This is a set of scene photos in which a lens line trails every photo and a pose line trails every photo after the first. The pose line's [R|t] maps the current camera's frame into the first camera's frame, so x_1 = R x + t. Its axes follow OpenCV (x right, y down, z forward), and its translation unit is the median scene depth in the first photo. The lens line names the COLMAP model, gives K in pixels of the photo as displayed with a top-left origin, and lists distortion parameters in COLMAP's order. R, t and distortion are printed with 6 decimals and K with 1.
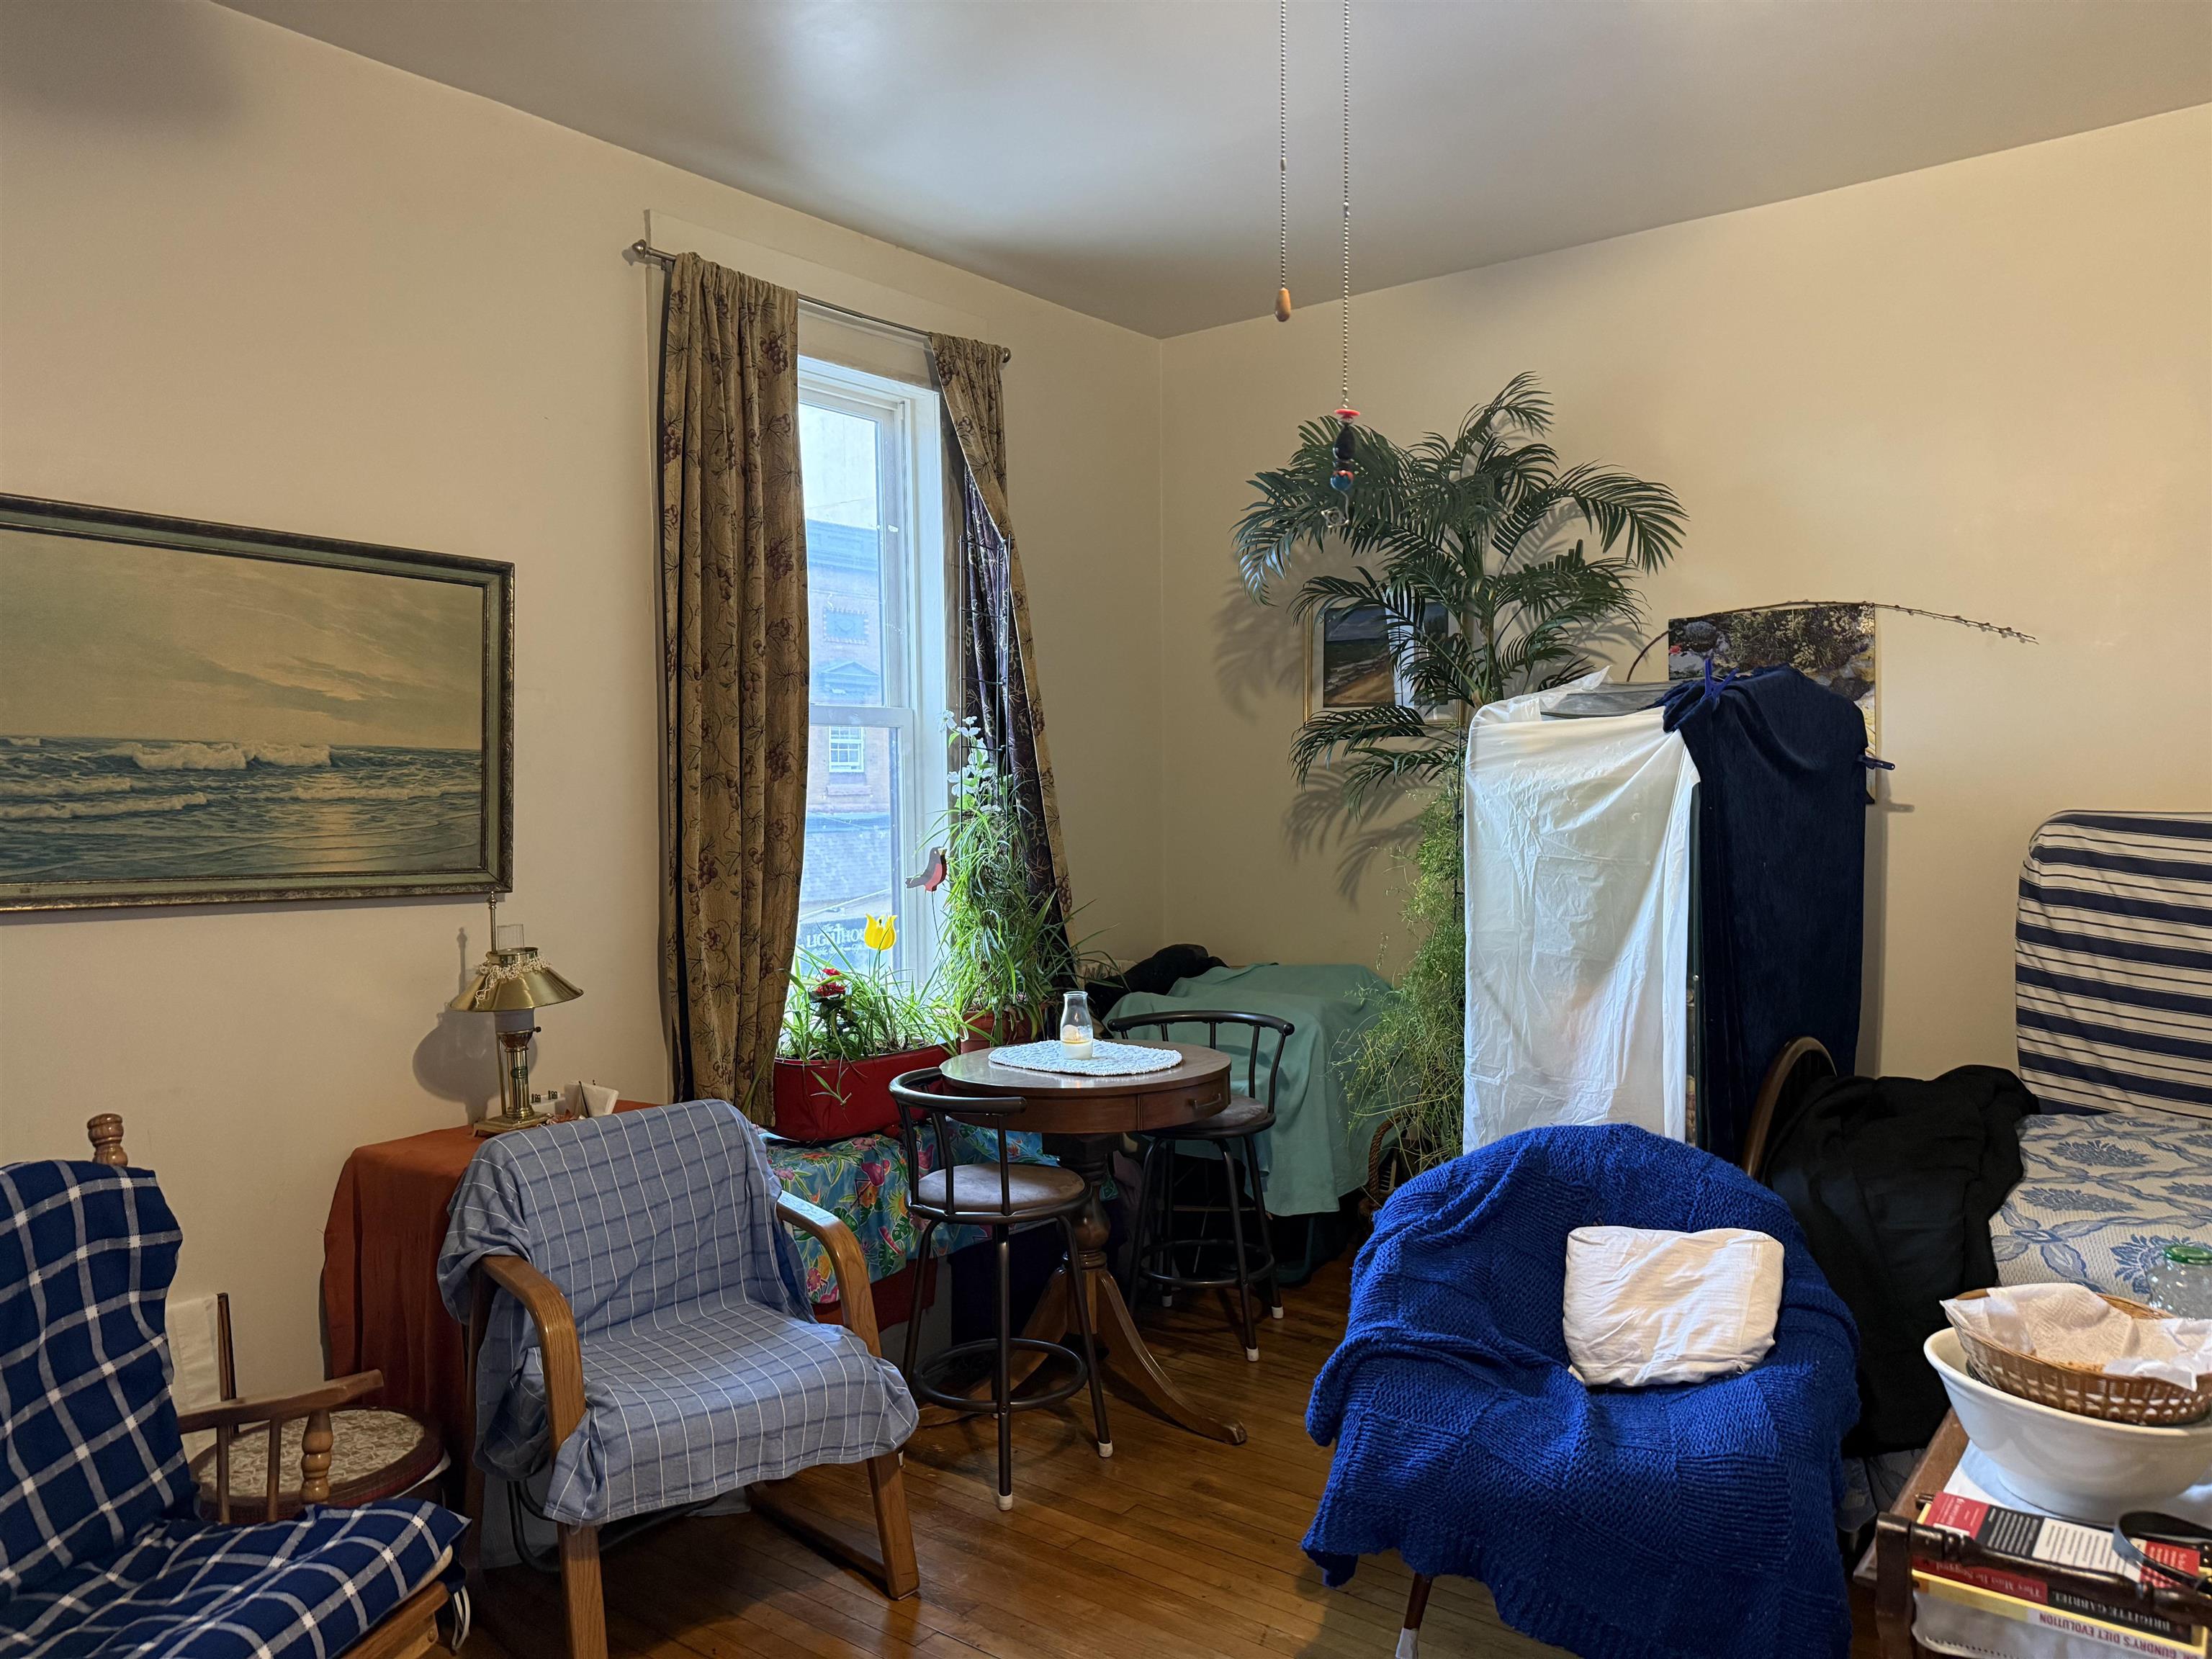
lens RADIAL K [[1542.5, 0, 1082.5], [0, 1542.5, 837.0], [0, 0, 1]] dist [0.029194, -0.036393]
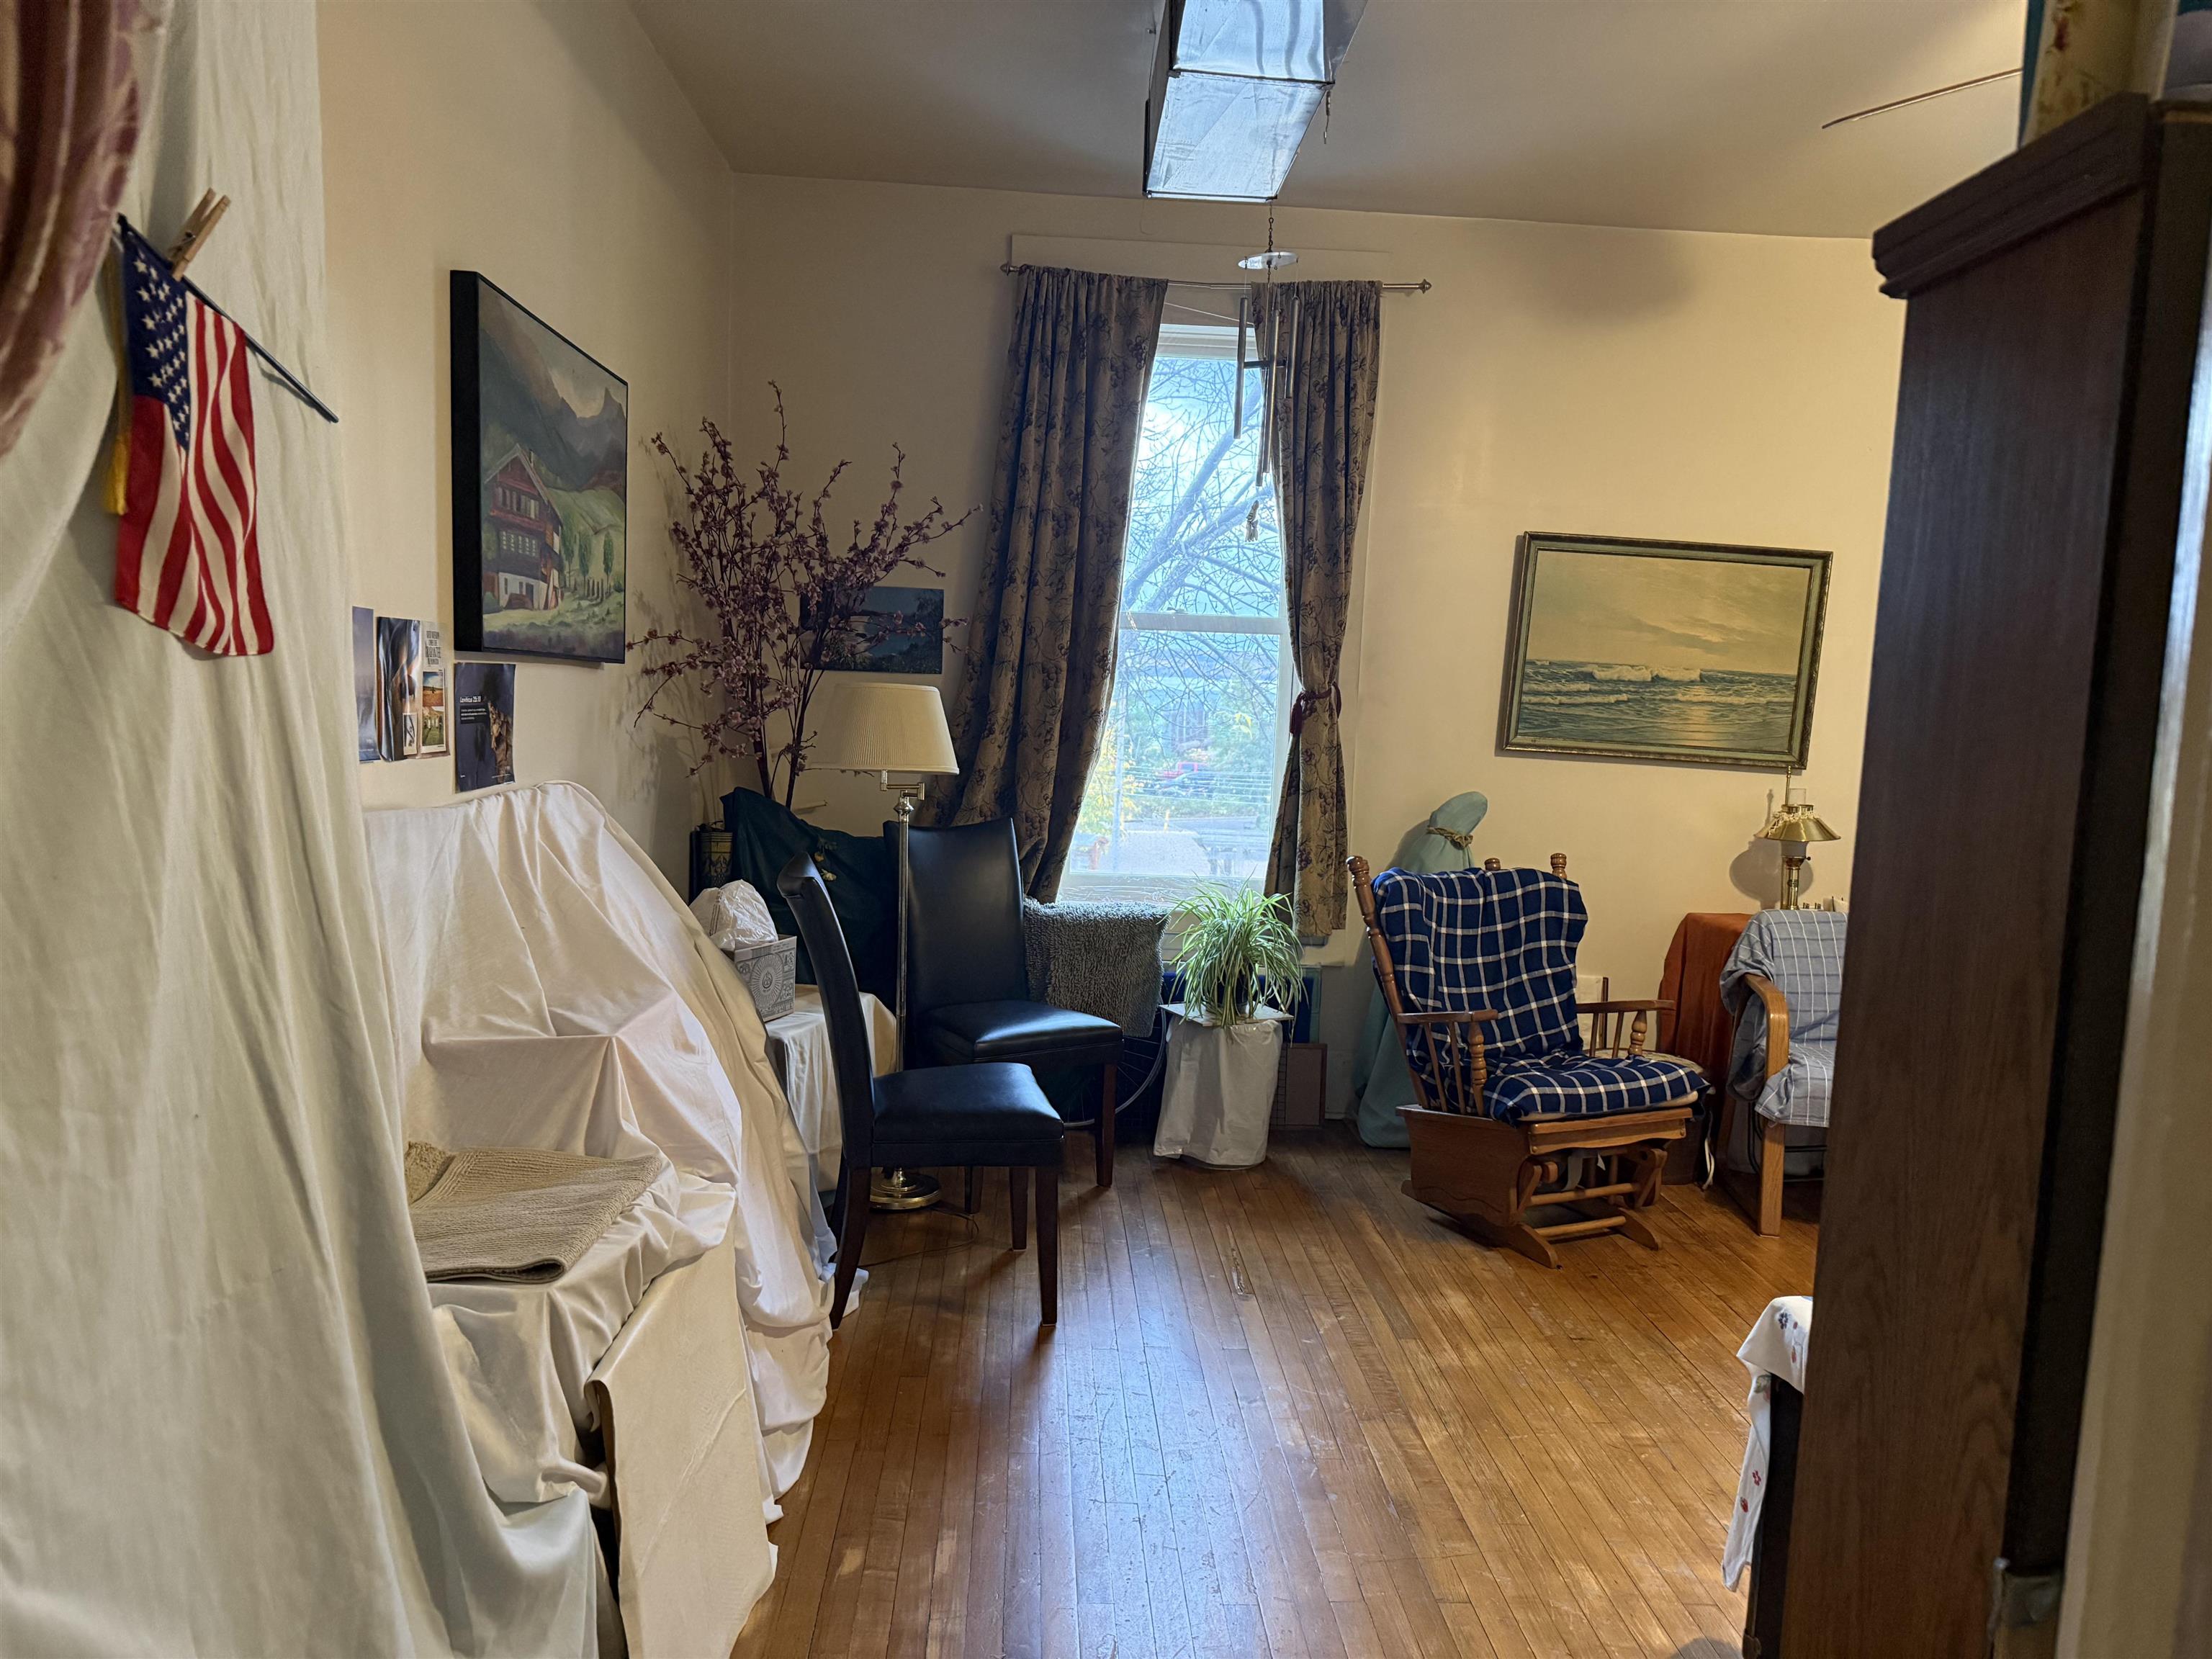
lens RADIAL K [[1542.5, 0, 1096.1], [0, 1542.5, 818.0], [0, 0, 1]] dist [0.029194, -0.036393]
pose [[0.646383, 0.105007, -0.755753, 0.391170], [-0.078483, 0.994381, 0.071038, 0.034260], [0.758966, 0.013396, 0.650993, -0.605236]]
